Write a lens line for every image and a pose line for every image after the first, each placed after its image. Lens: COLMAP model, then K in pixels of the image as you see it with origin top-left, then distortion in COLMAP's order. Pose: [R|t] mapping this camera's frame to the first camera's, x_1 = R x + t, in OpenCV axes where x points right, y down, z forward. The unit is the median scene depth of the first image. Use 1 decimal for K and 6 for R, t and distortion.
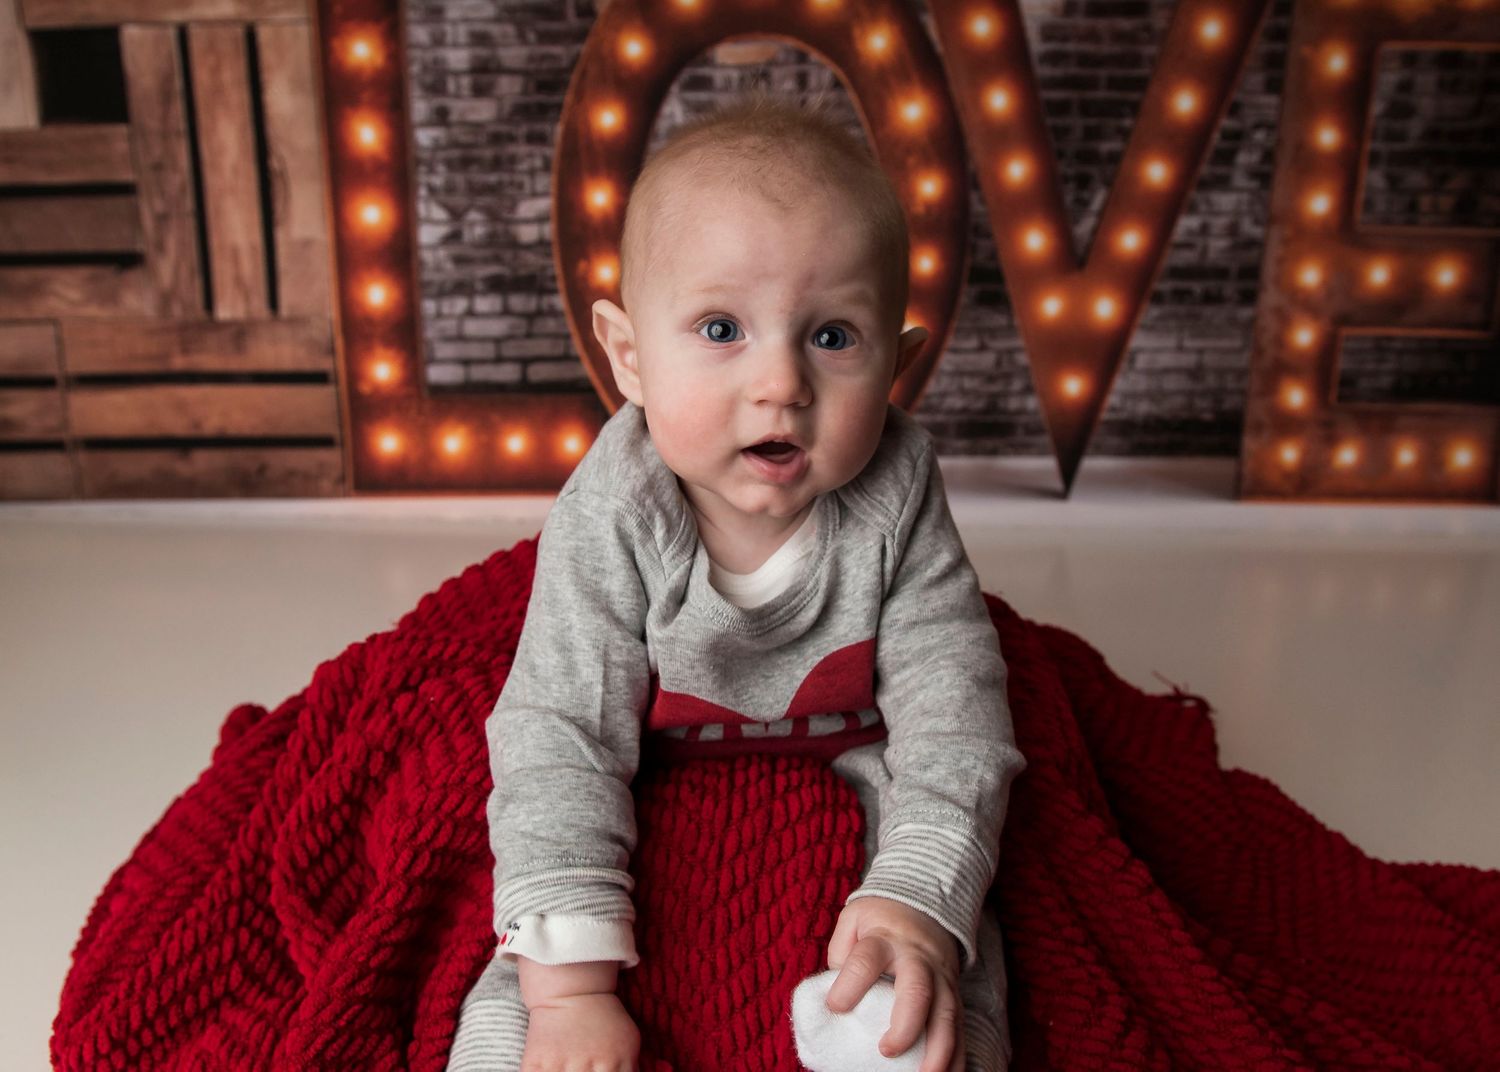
lens RADIAL K [[1348.7, 0, 743.2], [0, 1348.7, 517.3], [0, 0, 1]] dist [-0.090970, 0.064971]
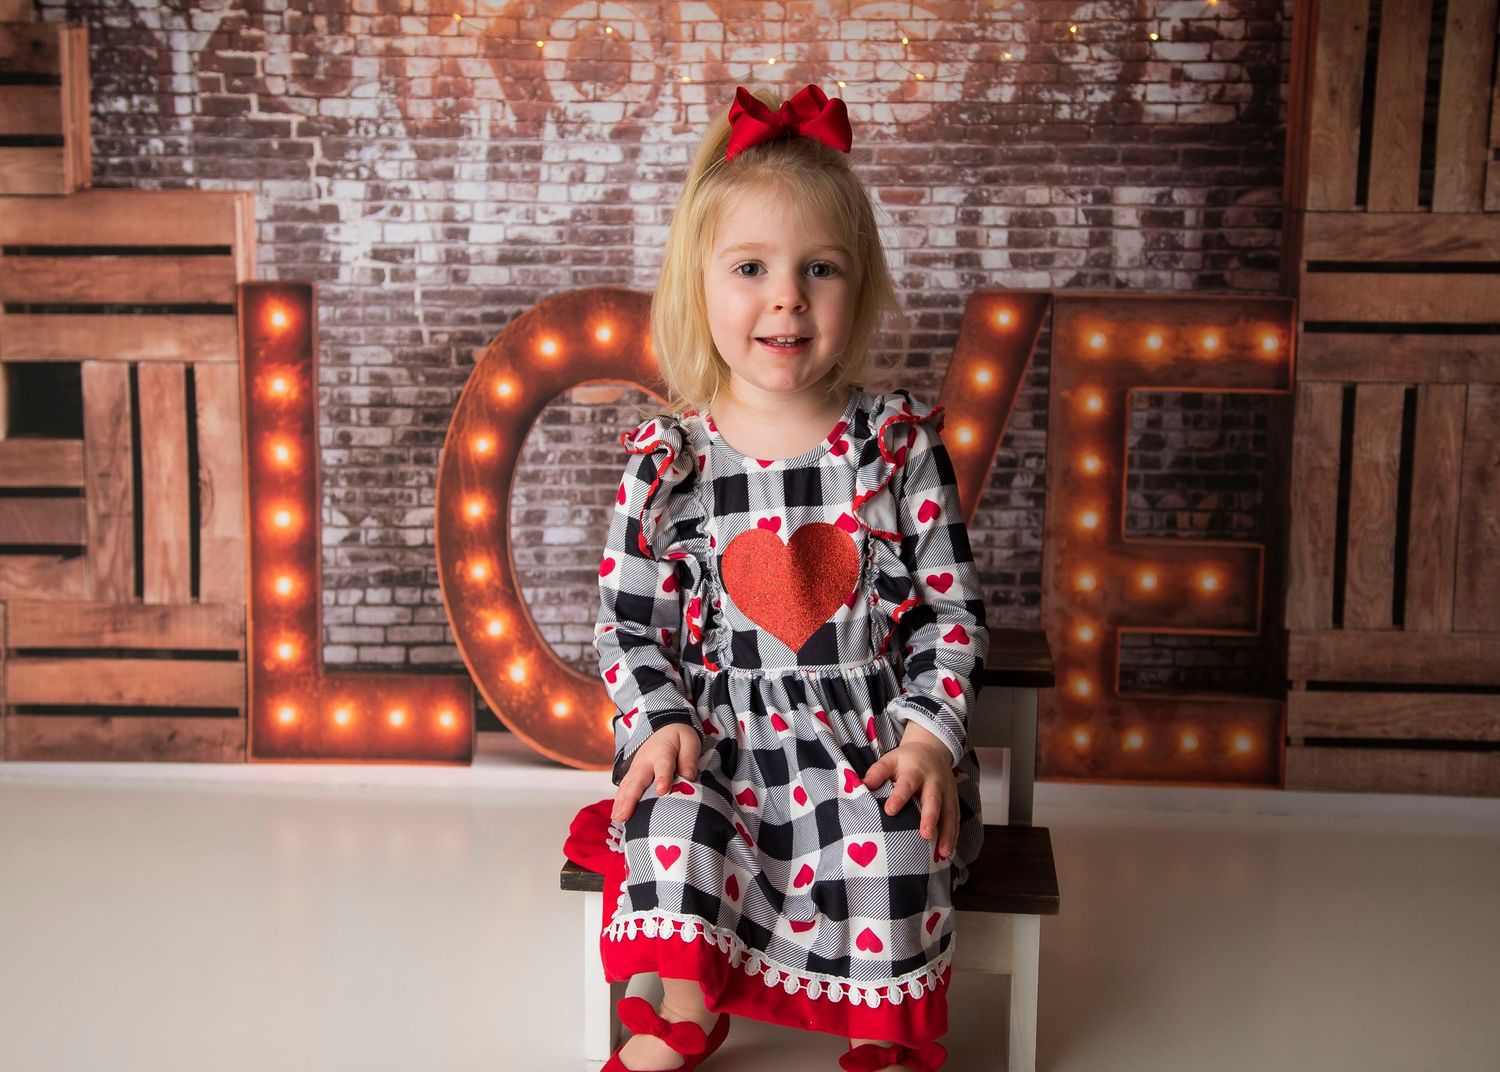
lens RADIAL K [[1900.4, 0, 741.1], [0, 1900.4, 525.1], [0, 0, 1]] dist [0.020311, 0.000000]
pose [[0.998926, 0.013986, -0.044181, 0.204045], [-0.021616, 0.983926, -0.177266, 0.069425], [0.040992, 0.178030, 0.983171, -0.647210]]
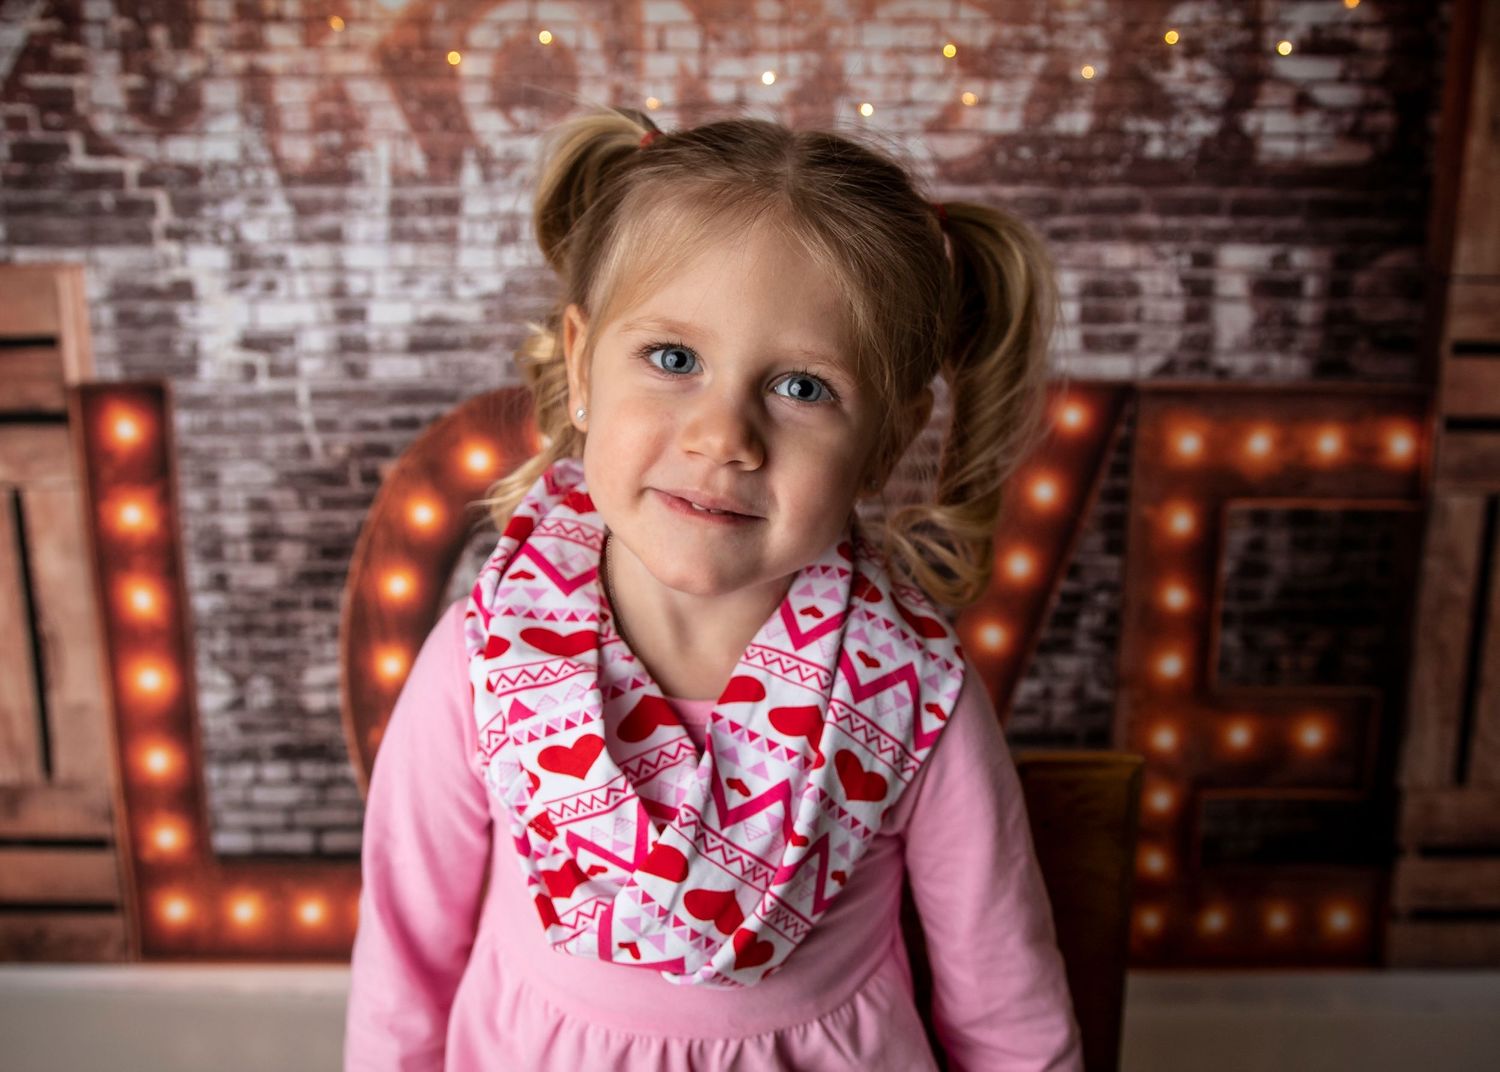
lens RADIAL K [[1348.7, 0, 742.9], [0, 1348.7, 527.8], [0, 0, 1]] dist [-0.090970, 0.064971]
pose [[0.999936, -0.004684, 0.010263, 0.127360], [0.005772, 0.994059, -0.108687, -0.231894], [-0.009693, 0.108740, 0.994023, 0.066072]]
